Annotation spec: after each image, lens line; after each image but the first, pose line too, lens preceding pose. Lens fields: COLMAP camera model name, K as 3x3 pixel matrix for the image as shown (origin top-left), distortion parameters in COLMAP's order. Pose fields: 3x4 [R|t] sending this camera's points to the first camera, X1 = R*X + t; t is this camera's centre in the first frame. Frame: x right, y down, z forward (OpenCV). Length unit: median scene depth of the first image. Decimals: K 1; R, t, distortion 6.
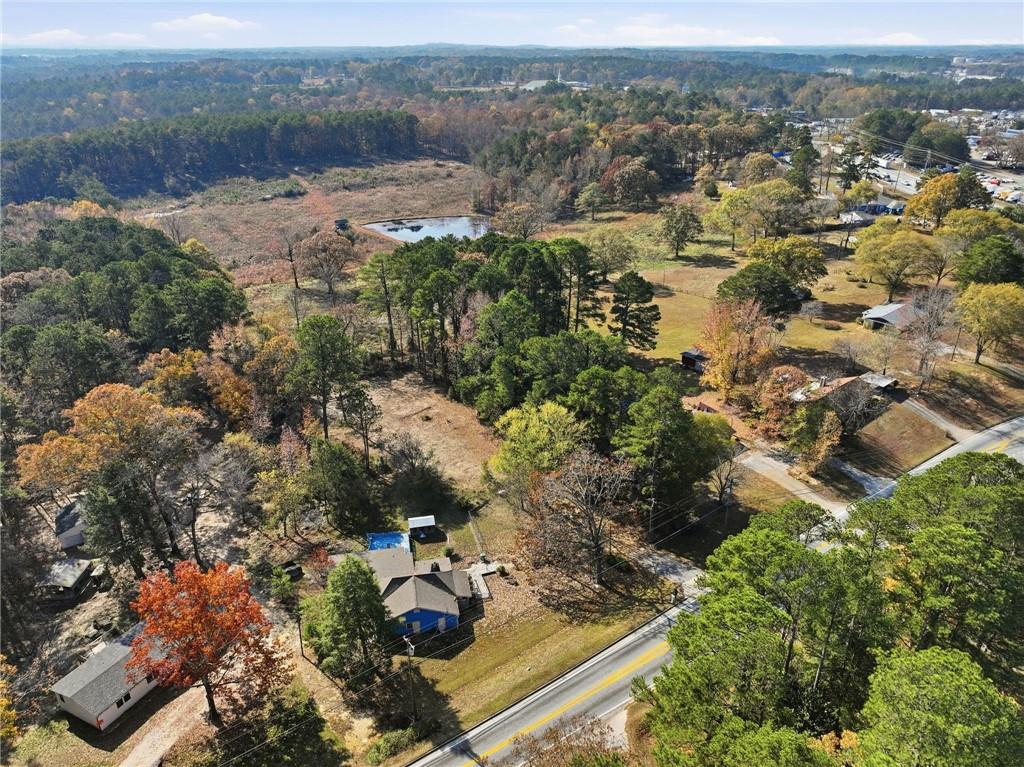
lens RADIAL K [[718.1, 0, 512.0], [0, 718.1, 383.5], [0, 0, 1]] dist [-0.007623, 0.008701]
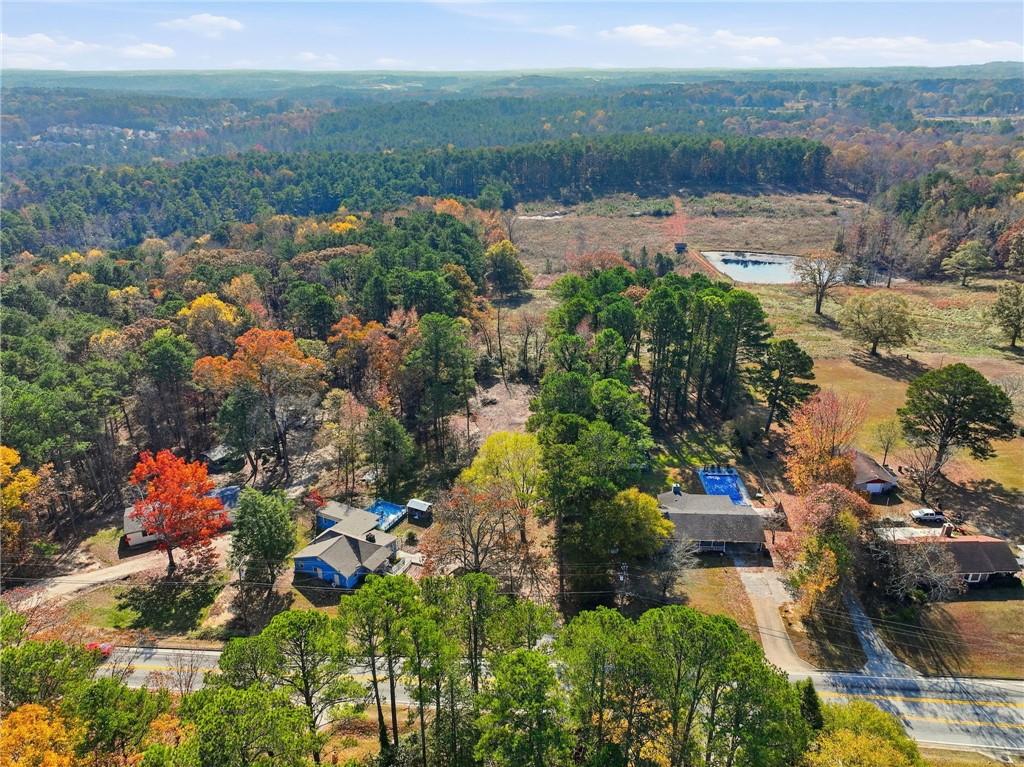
lens RADIAL K [[718.1, 0, 512.0], [0, 718.1, 383.5], [0, 0, 1]] dist [-0.007623, 0.008701]
pose [[0.786504, 0.246507, -0.566256, 0.183222], [-0.259704, 0.963891, 0.058892, -0.030522], [0.560326, 0.100740, 0.822123, 0.040588]]
